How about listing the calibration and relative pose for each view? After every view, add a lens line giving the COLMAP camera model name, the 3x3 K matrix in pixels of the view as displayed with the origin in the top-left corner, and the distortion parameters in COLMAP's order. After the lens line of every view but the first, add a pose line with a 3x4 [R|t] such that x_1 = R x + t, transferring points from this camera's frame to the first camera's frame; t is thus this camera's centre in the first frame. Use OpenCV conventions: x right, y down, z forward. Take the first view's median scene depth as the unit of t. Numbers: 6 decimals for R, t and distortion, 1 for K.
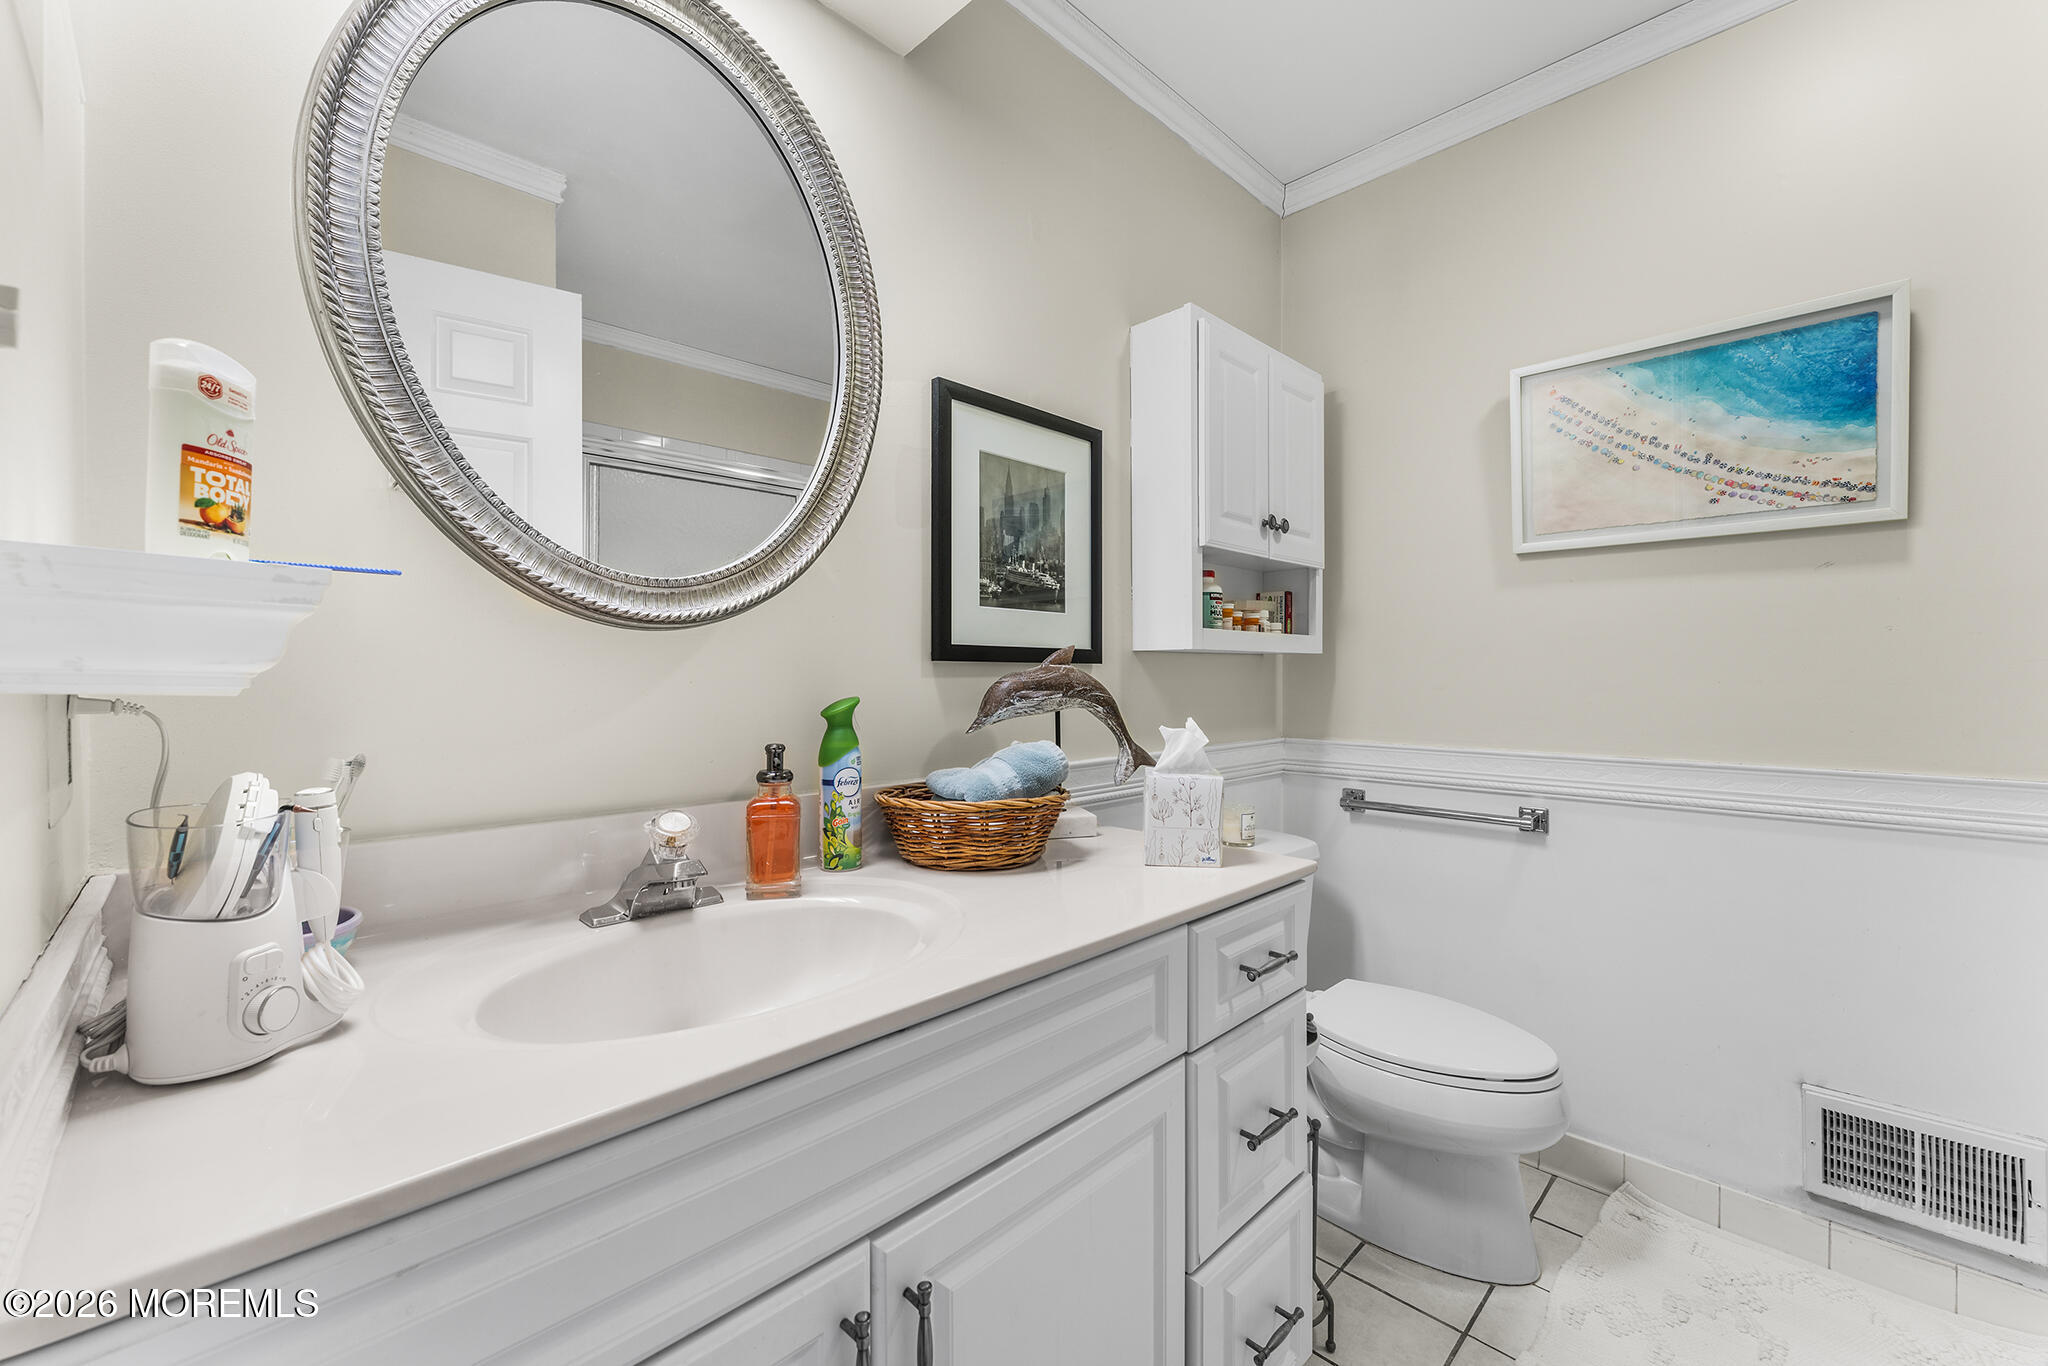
lens RADIAL K [[825.3, 0, 1024.7], [0, 825.3, 676.9], [0, 0, 1]] dist [-0.002665, -0.001365]
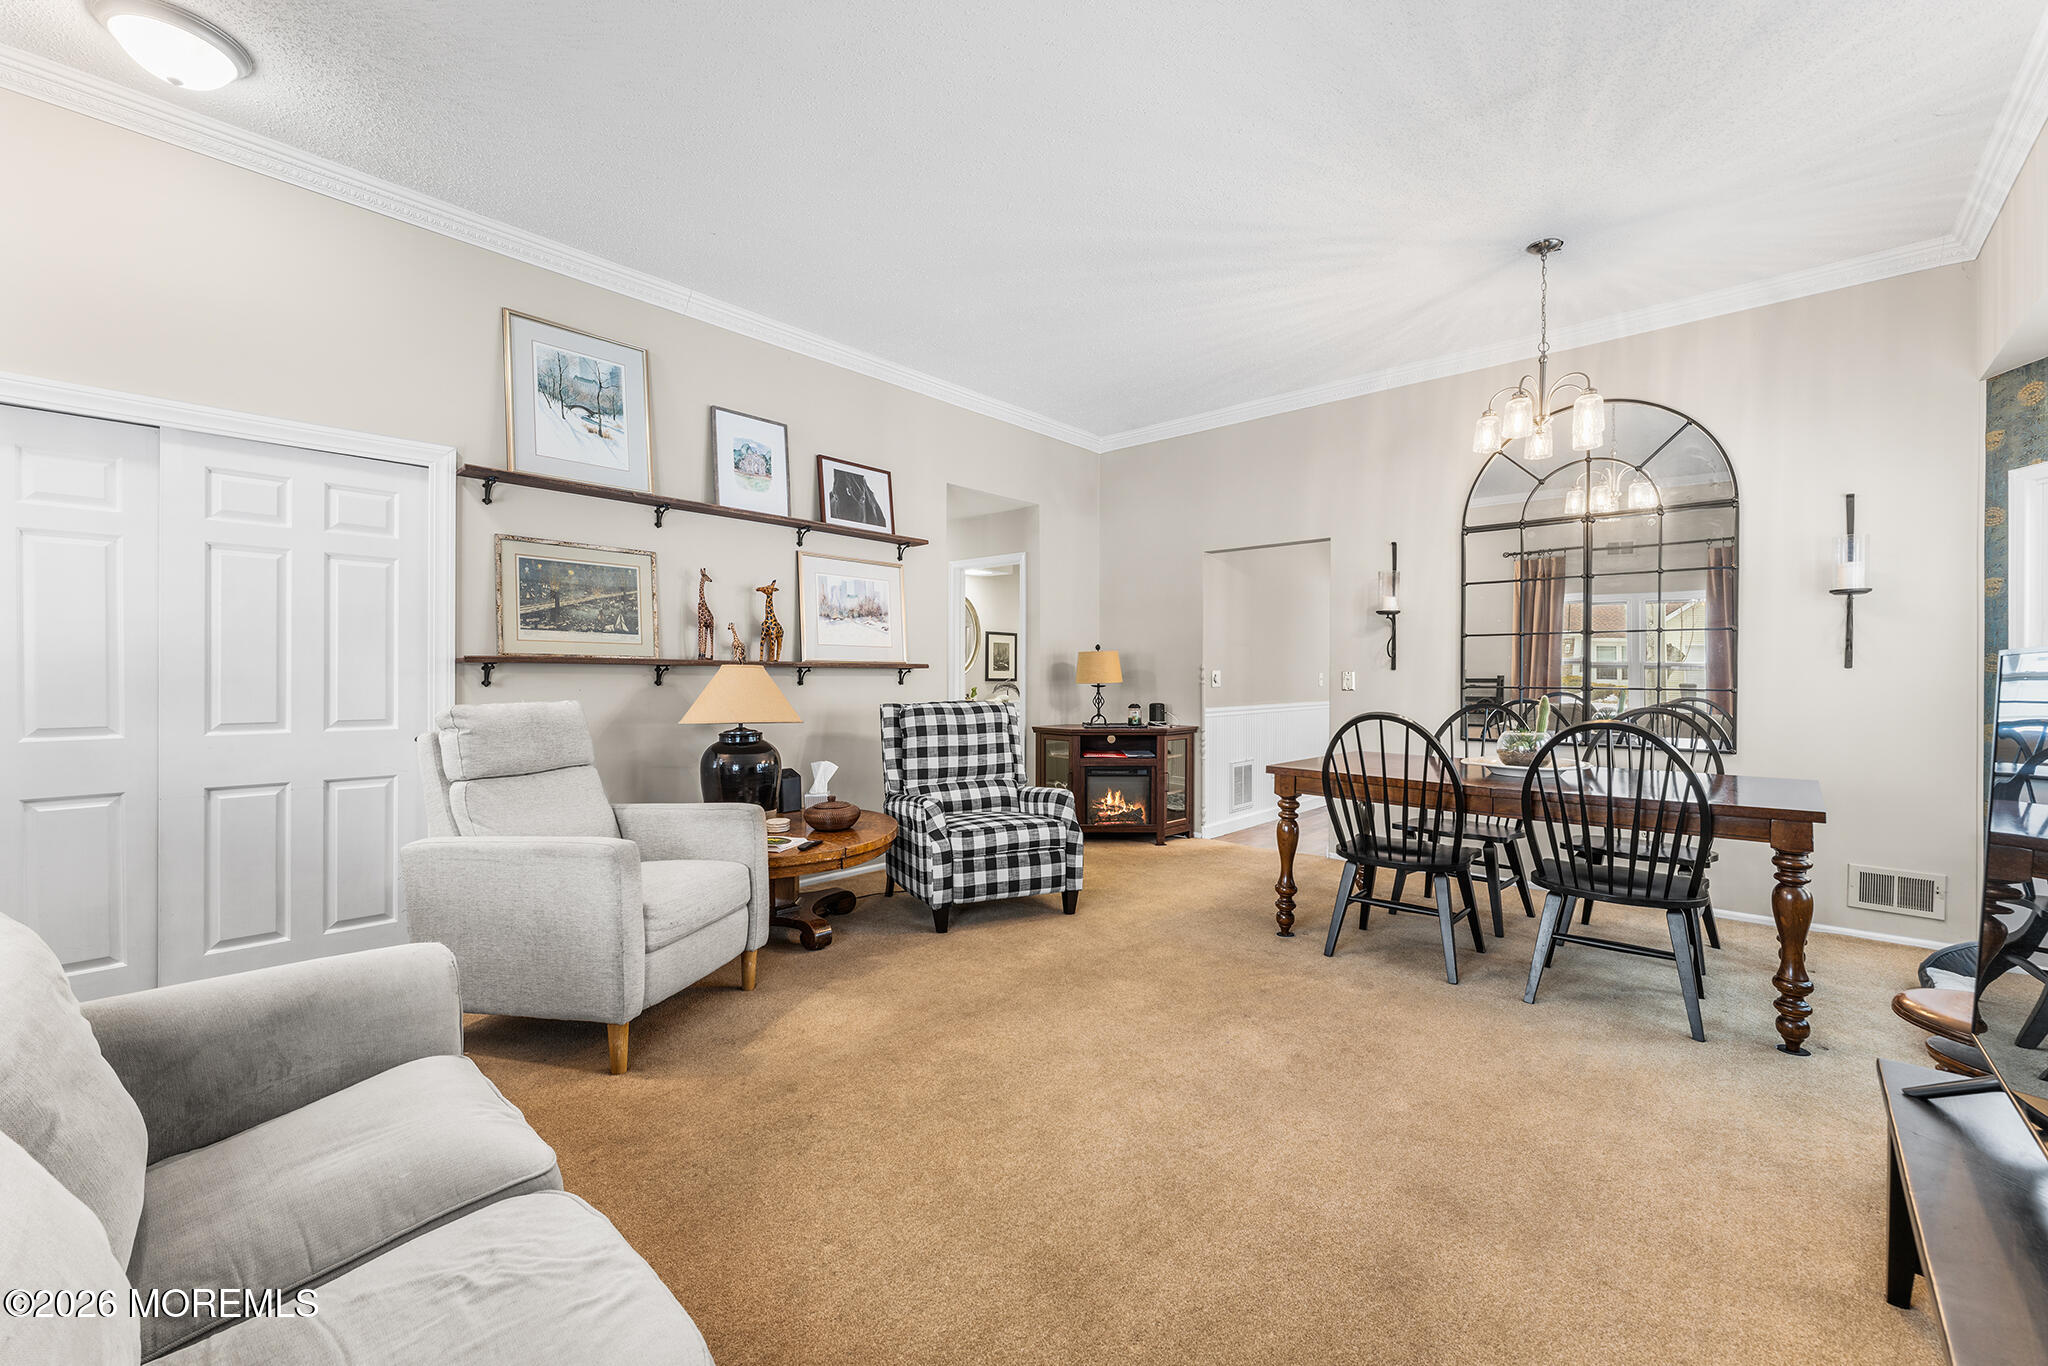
lens RADIAL K [[825.3, 0, 1022.8], [0, 825.3, 682.2], [0, 0, 1]] dist [-0.002665, -0.001365]
pose [[0.999215, -0.000076, 0.039606, -0.073674], [-0.000012, 0.999998, 0.002221, -0.022305], [-0.039606, -0.002219, 0.999213, -4.309014]]
